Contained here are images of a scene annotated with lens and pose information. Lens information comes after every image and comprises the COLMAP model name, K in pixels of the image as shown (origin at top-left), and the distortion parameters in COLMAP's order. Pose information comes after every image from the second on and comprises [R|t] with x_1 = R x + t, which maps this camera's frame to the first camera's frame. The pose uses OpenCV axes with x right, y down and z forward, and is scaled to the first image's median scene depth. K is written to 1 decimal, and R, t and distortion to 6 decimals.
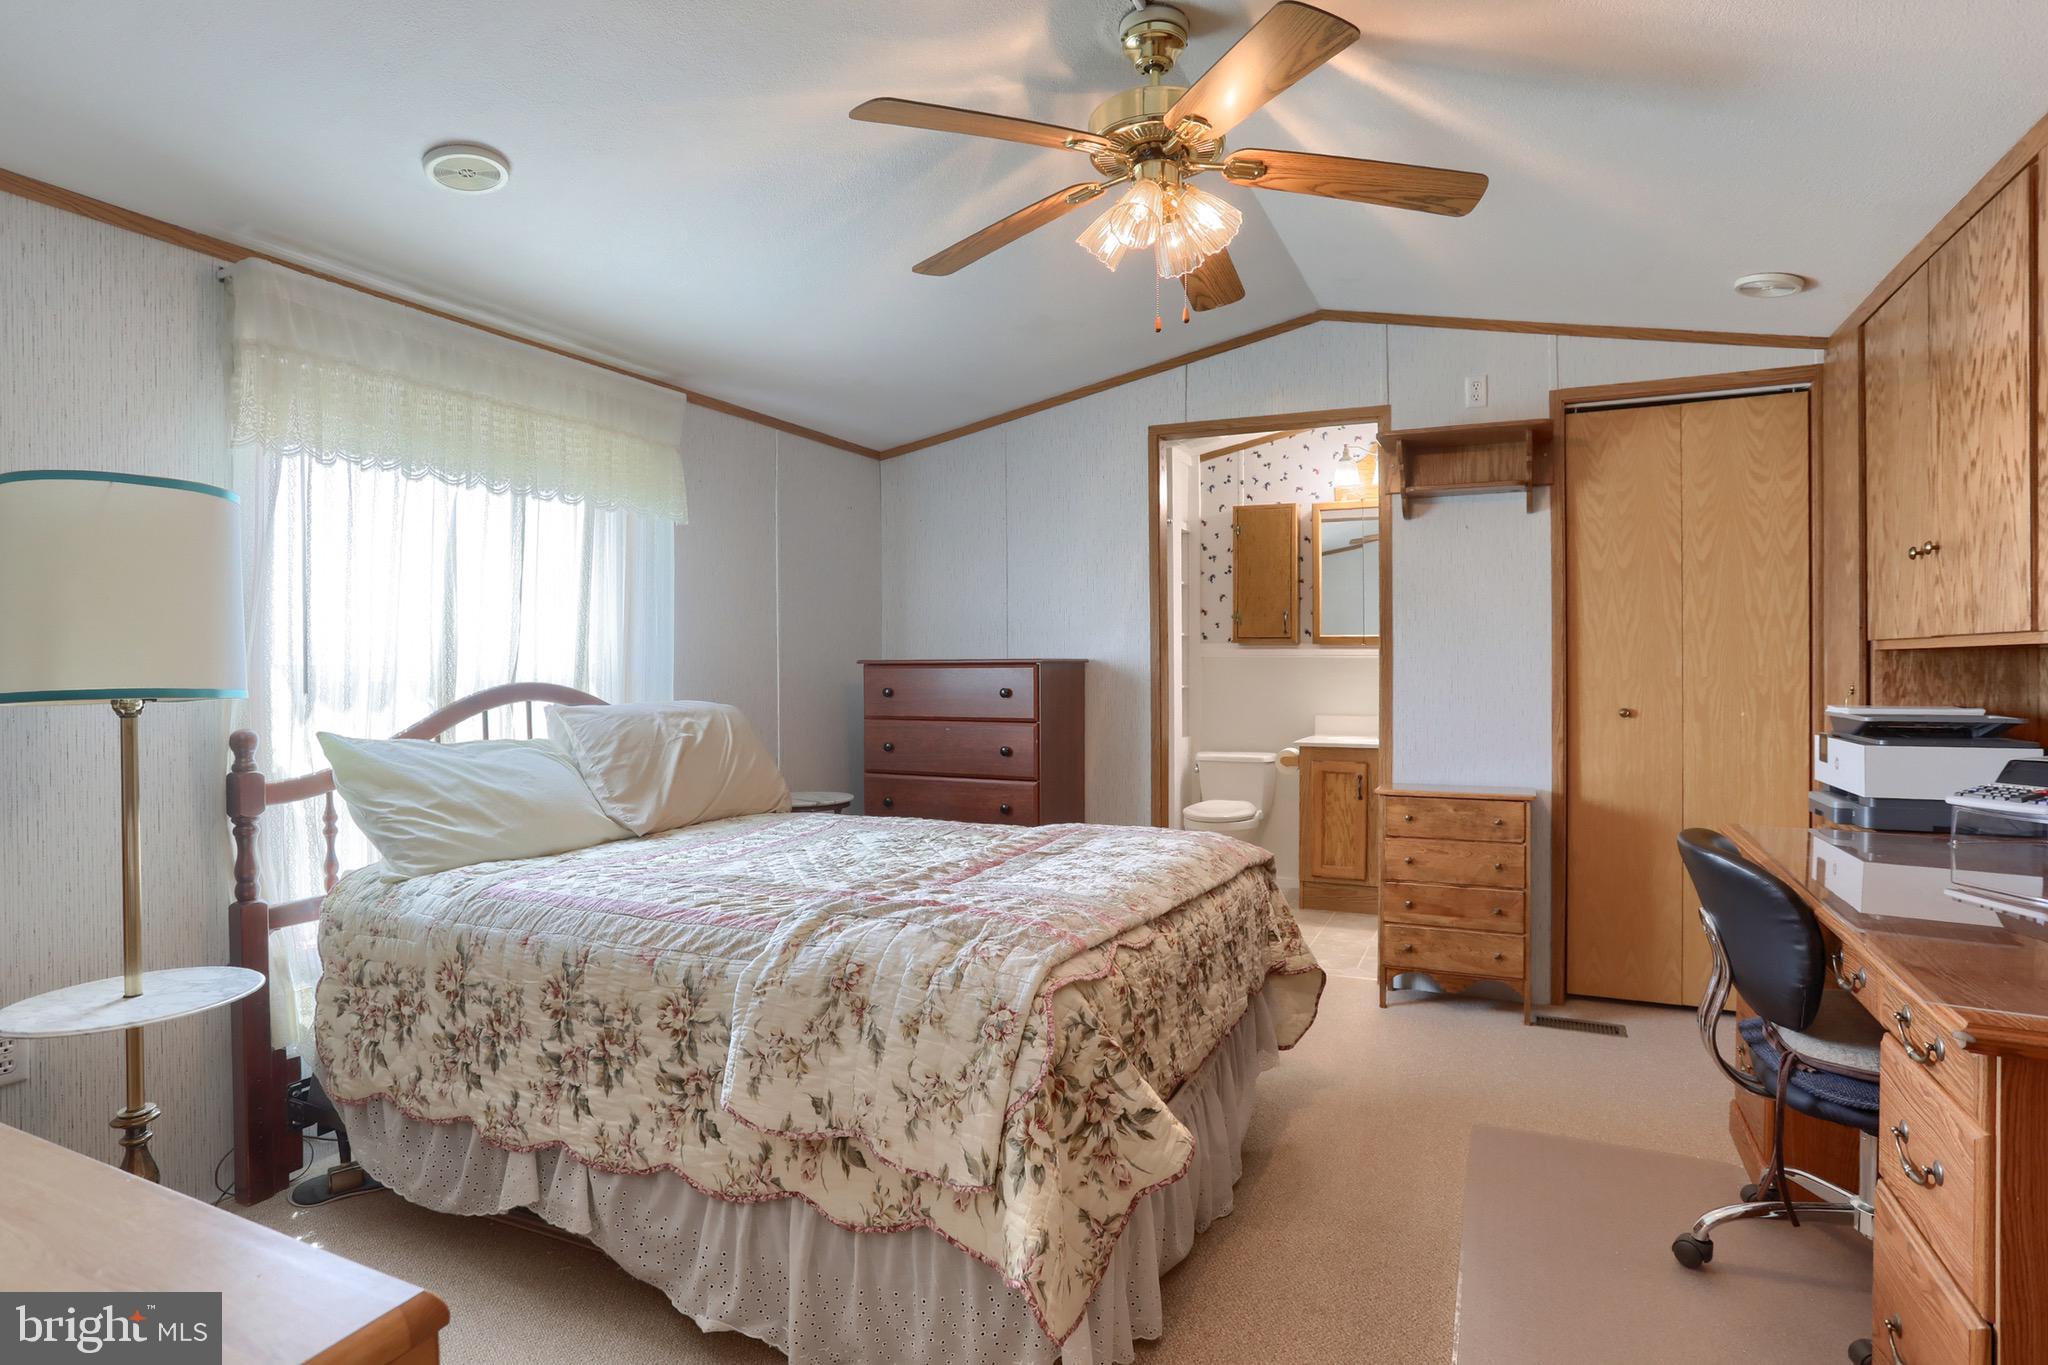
lens RADIAL K [[1055.9, 0, 1024.0], [0, 1055.9, 682.5], [0, 0, 1]] dist [-0.070733, 0.046778]
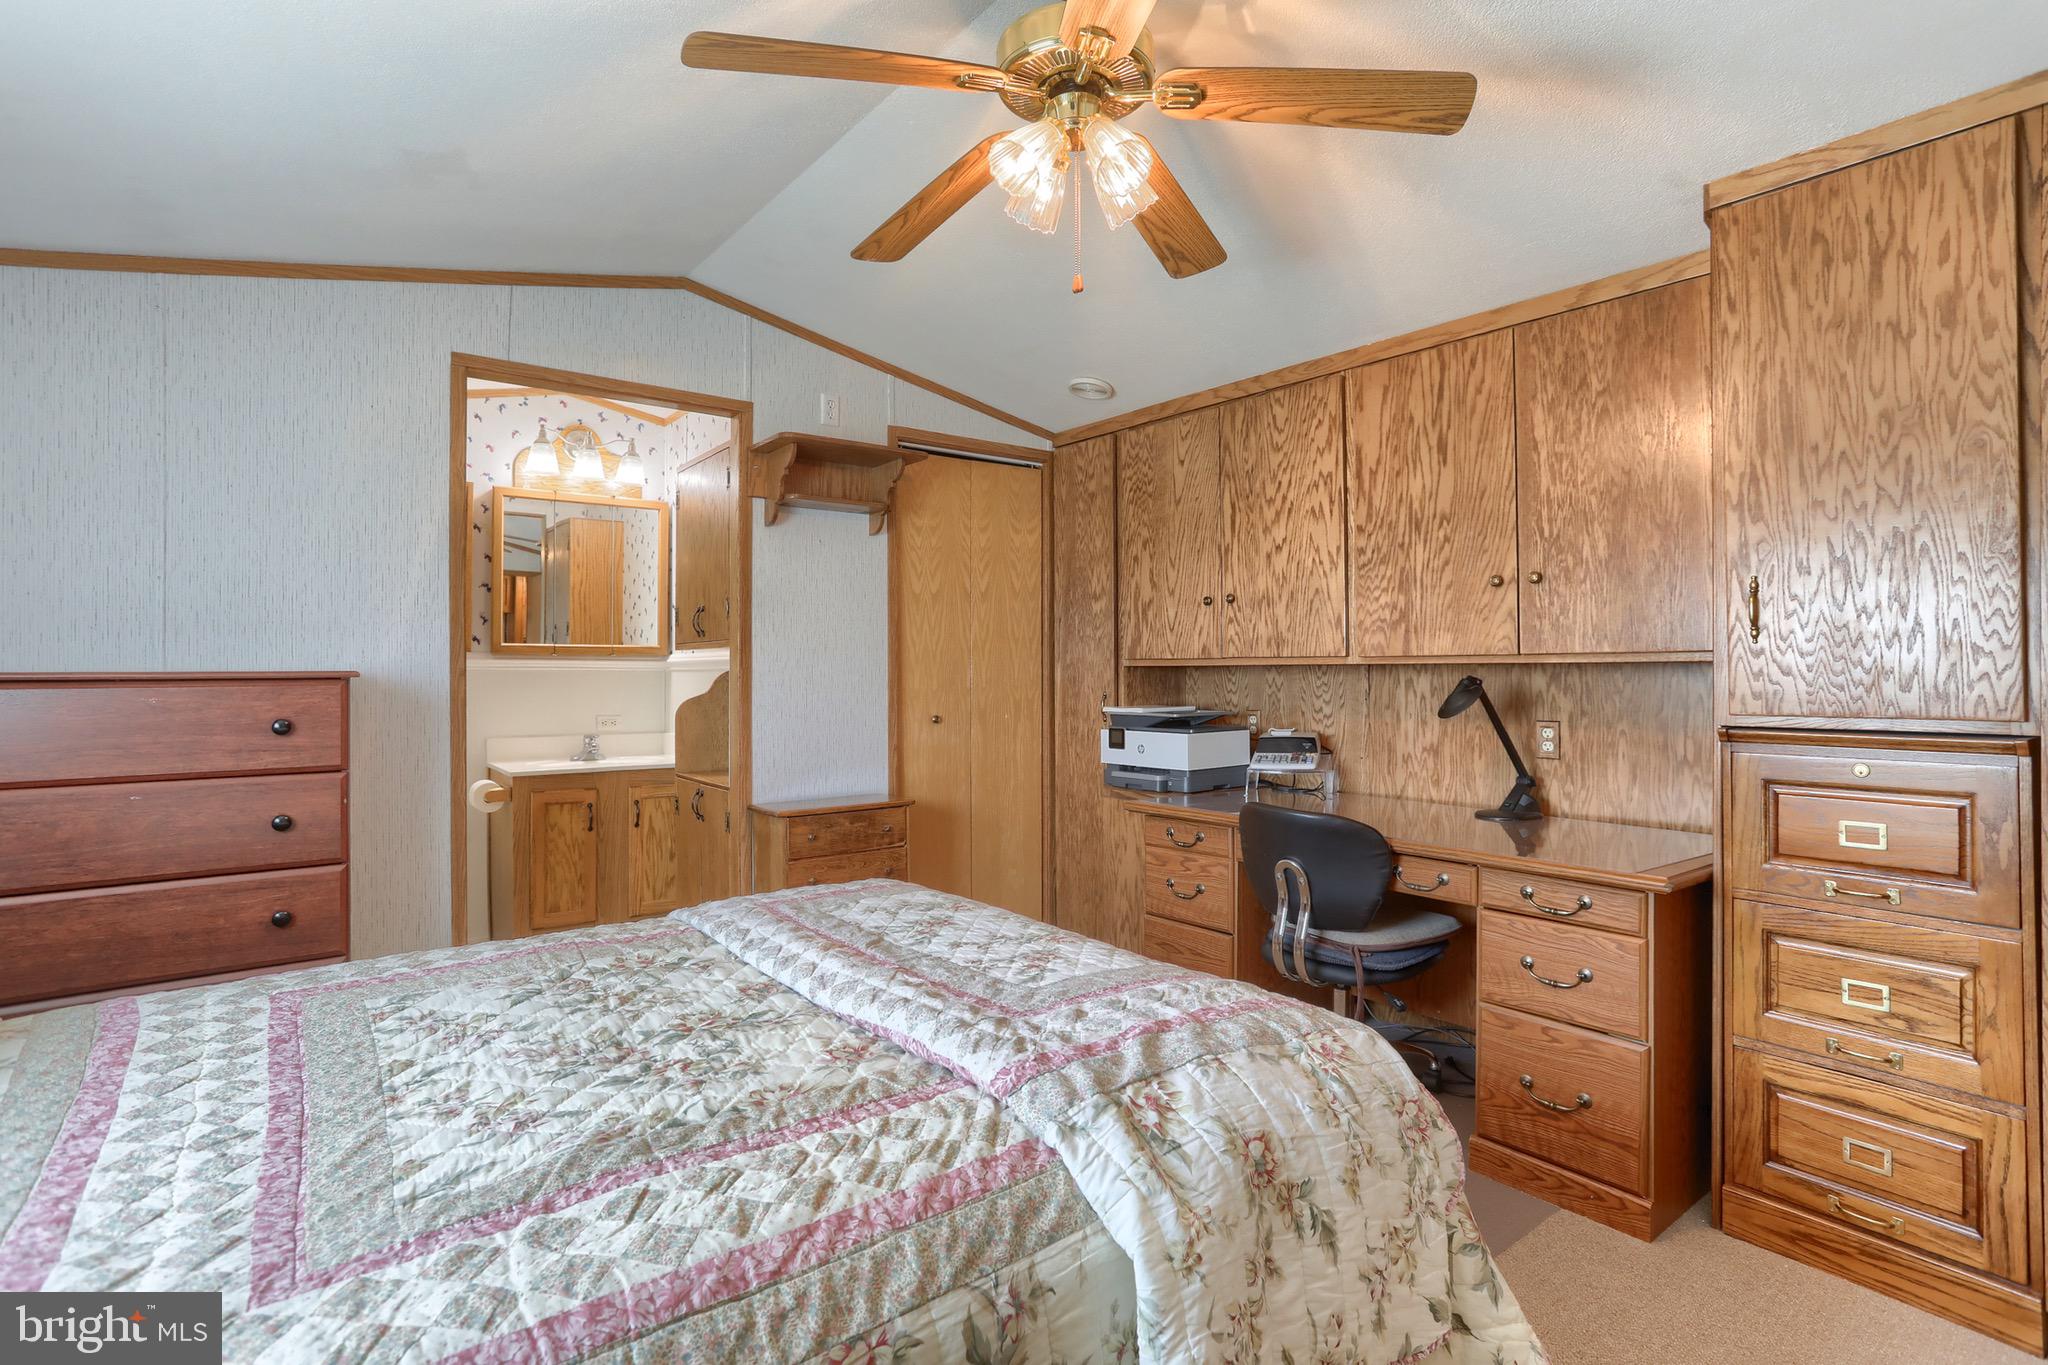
lens RADIAL K [[1016.1, 0, 1027.5], [0, 1016.1, 670.7], [0, 0, 1]] dist [-0.065273, 0.040543]
pose [[0.449057, 0.002558, 0.893500, -0.374431], [0.017343, 0.999783, -0.011579, -0.009647], [-0.893335, 0.020695, 0.448915, 0.400826]]
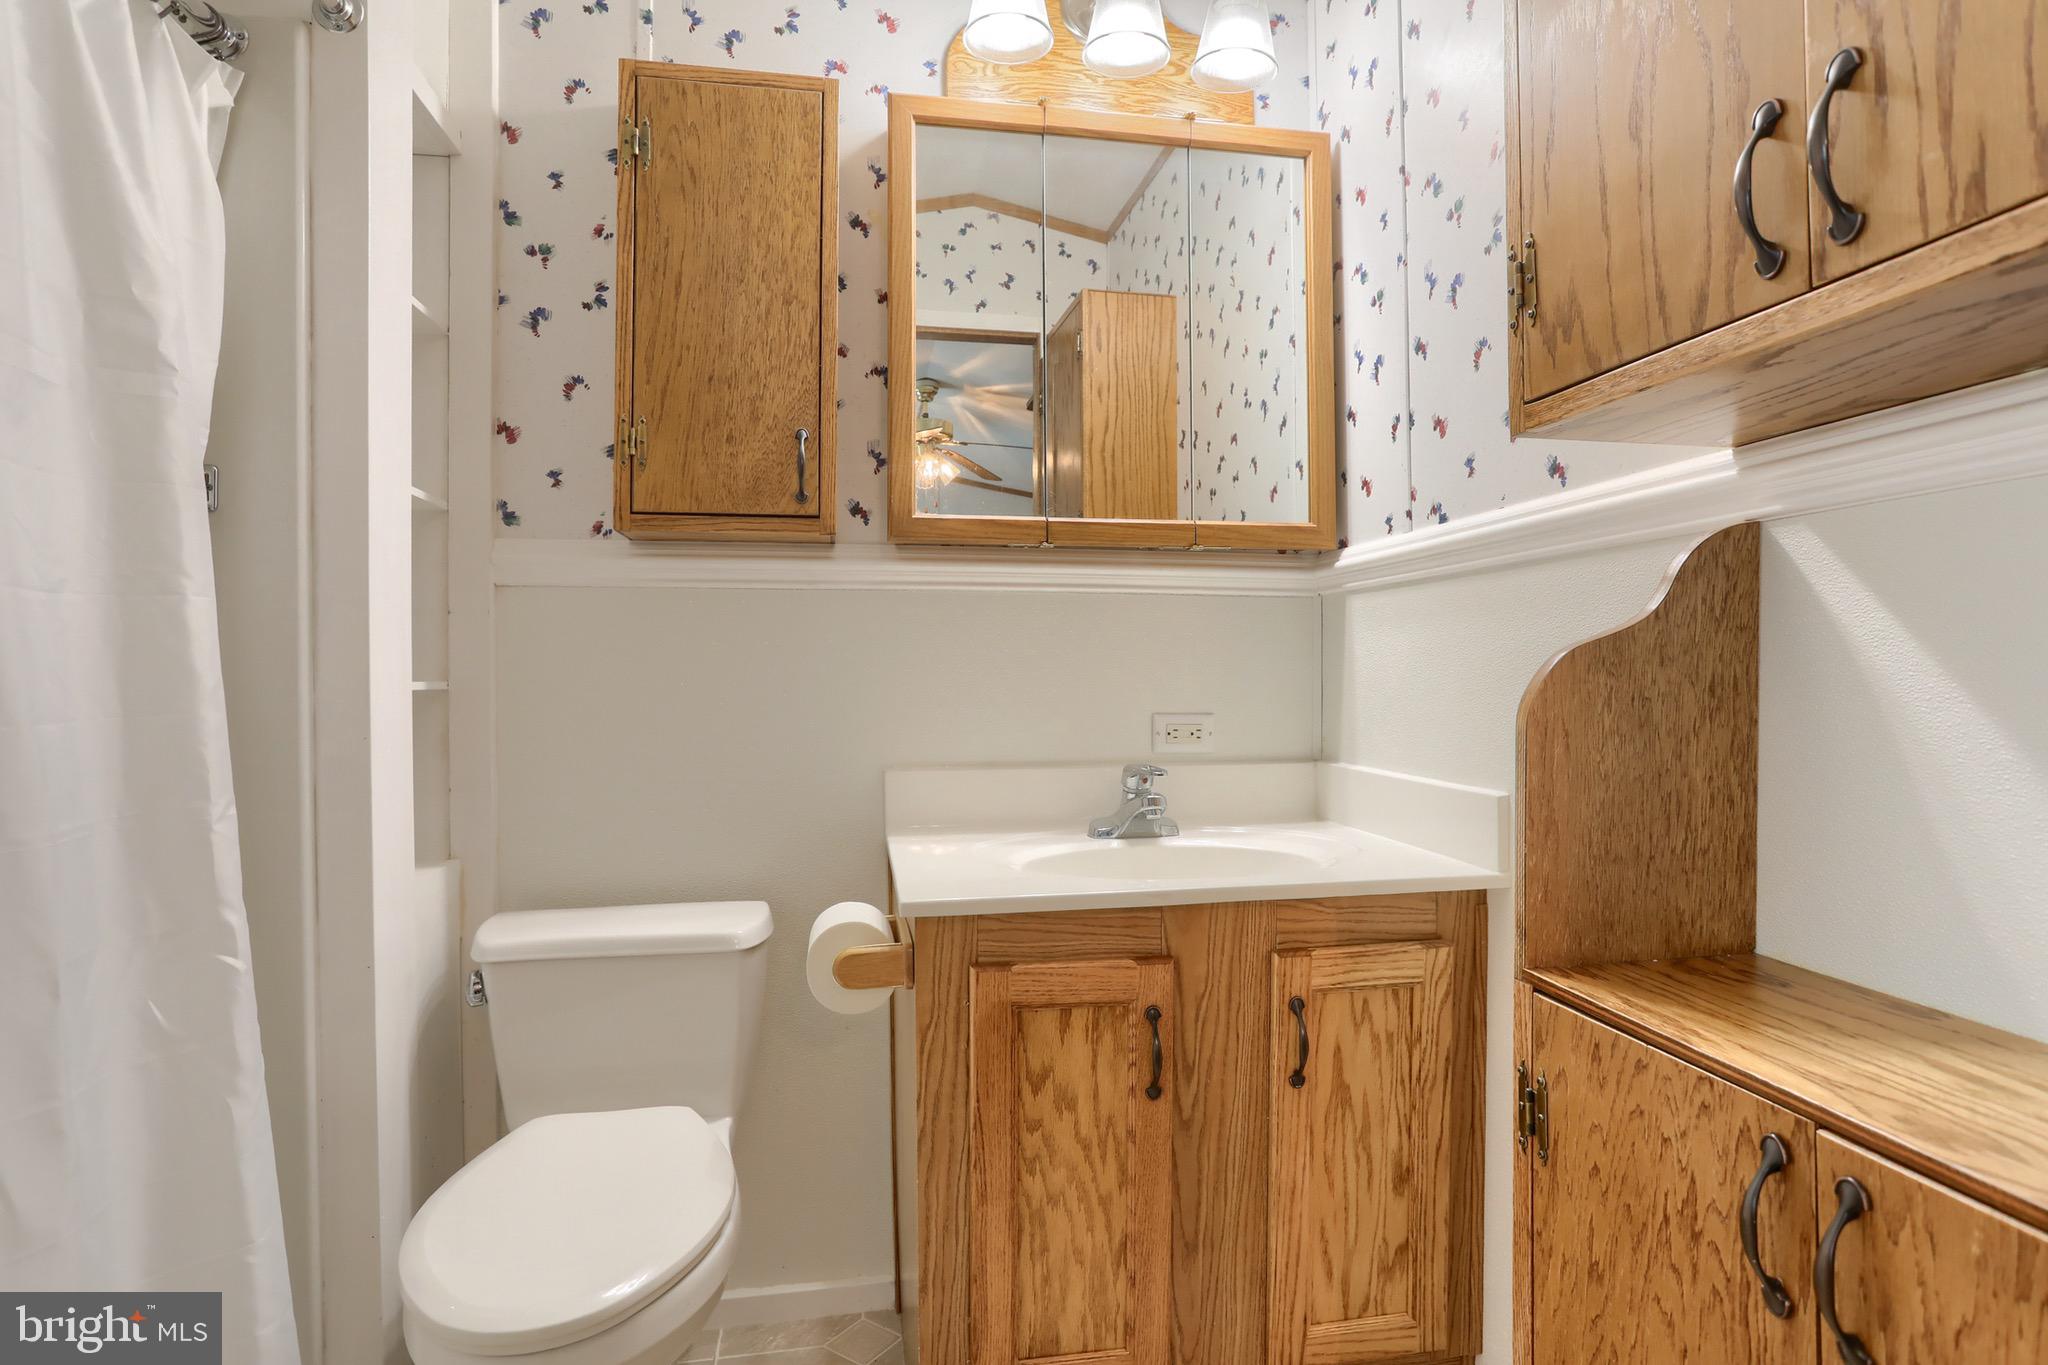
lens RADIAL K [[1016.1, 0, 1027.5], [0, 1016.1, 670.7], [0, 0, 1]] dist [-0.065273, 0.040543]
pose [[0.809285, -0.001859, 0.587413, 0.202859], [0.016211, 0.999685, -0.019171, 0.011386], [-0.587192, 0.025037, 0.809060, 1.125647]]
